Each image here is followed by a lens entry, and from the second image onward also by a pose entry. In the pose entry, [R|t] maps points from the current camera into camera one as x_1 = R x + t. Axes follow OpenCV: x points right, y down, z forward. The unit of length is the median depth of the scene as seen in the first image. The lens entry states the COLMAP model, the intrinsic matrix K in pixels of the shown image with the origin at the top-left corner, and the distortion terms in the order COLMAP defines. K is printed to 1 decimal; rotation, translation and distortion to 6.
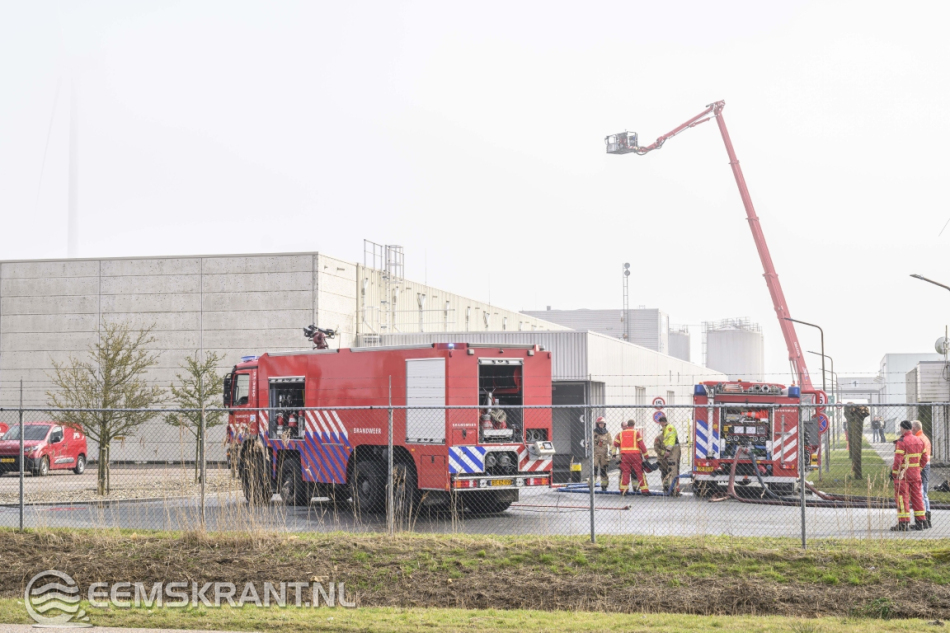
lens RADIAL K [[1449.4, 0, 475.0], [0, 1449.4, 316.5], [0, 0, 1]] dist [-0.009276, 0.012620]
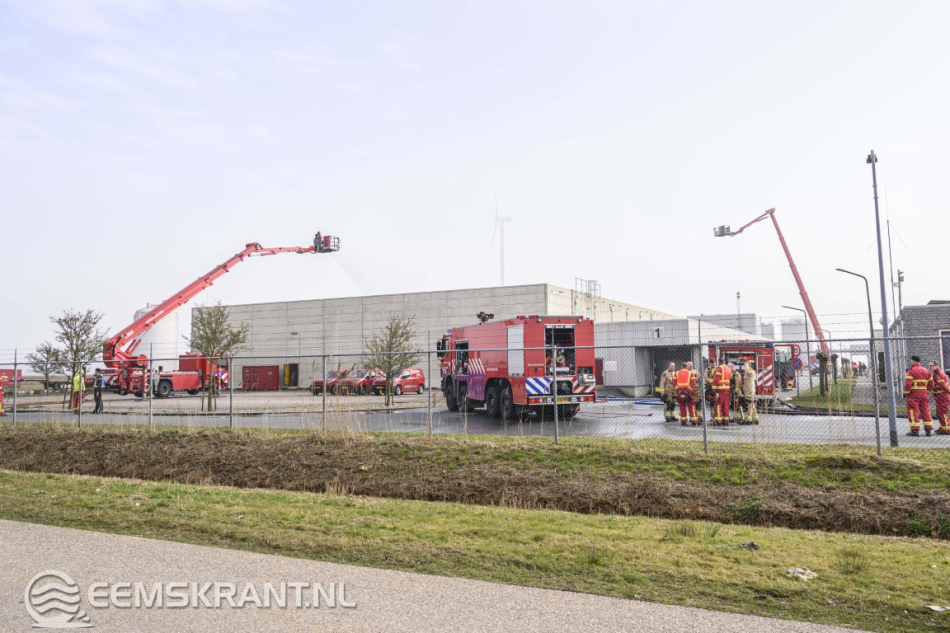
lens RADIAL K [[711.7, 0, 476.8], [0, 711.7, 288.7], [0, 0, 1]] dist [0.005498, 0.001818]
pose [[0.977474, -0.034160, -0.208272, 0.095401], [0.026311, 0.998840, -0.040340, 0.018465], [0.209408, 0.033951, 0.977239, 0.183290]]
